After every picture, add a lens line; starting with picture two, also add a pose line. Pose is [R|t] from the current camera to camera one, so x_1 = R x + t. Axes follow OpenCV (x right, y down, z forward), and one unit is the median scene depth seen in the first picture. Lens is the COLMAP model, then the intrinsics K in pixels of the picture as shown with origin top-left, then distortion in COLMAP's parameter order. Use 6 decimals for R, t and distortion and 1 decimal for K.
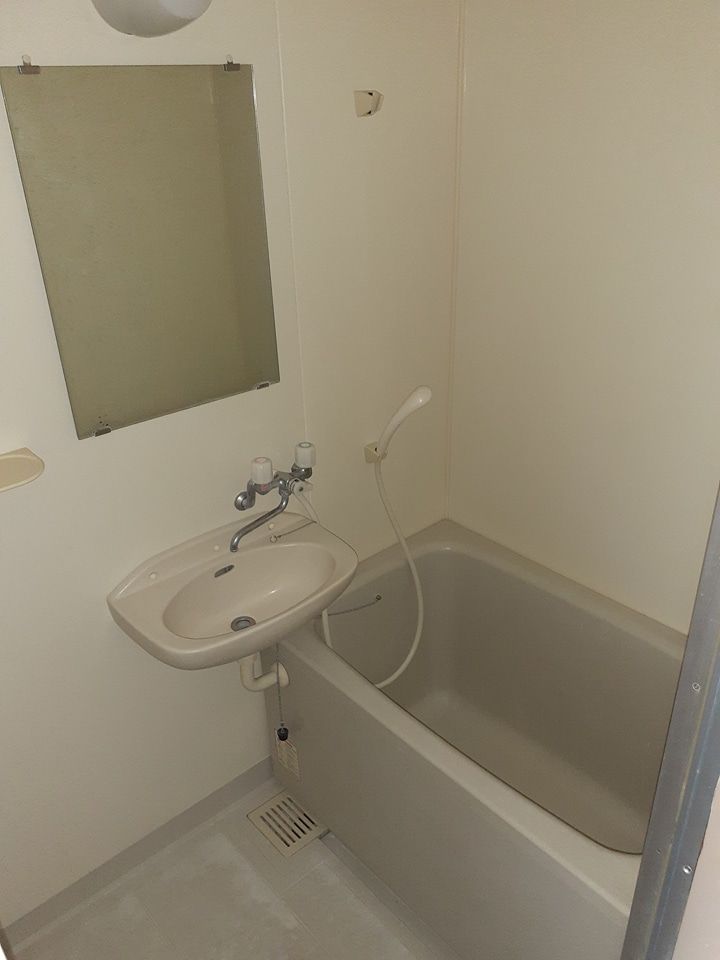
lens RADIAL K [[775.0, 0, 360.0], [0, 775.0, 480.0], [0, 0, 1]] dist [0.200075, -0.456121]
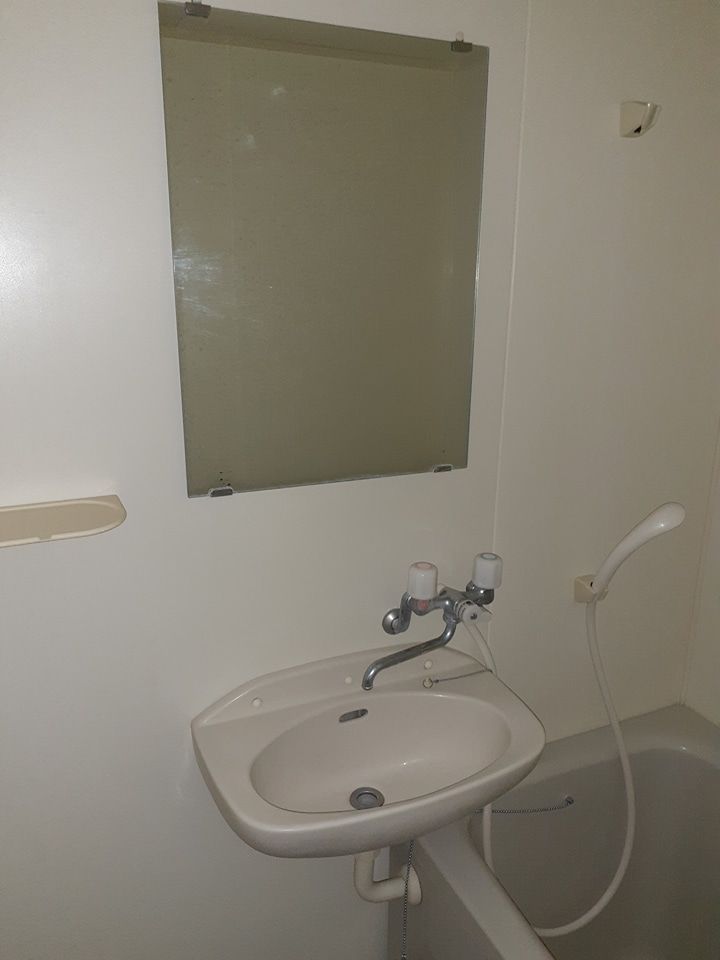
lens RADIAL K [[775.0, 0, 360.0], [0, 775.0, 480.0], [0, 0, 1]] dist [0.200075, -0.456121]
pose [[0.957133, 0.119798, -0.263715, -0.003707], [-0.166227, 0.972790, -0.161397, 0.021805], [0.237204, 0.198315, 0.951002, 0.275168]]
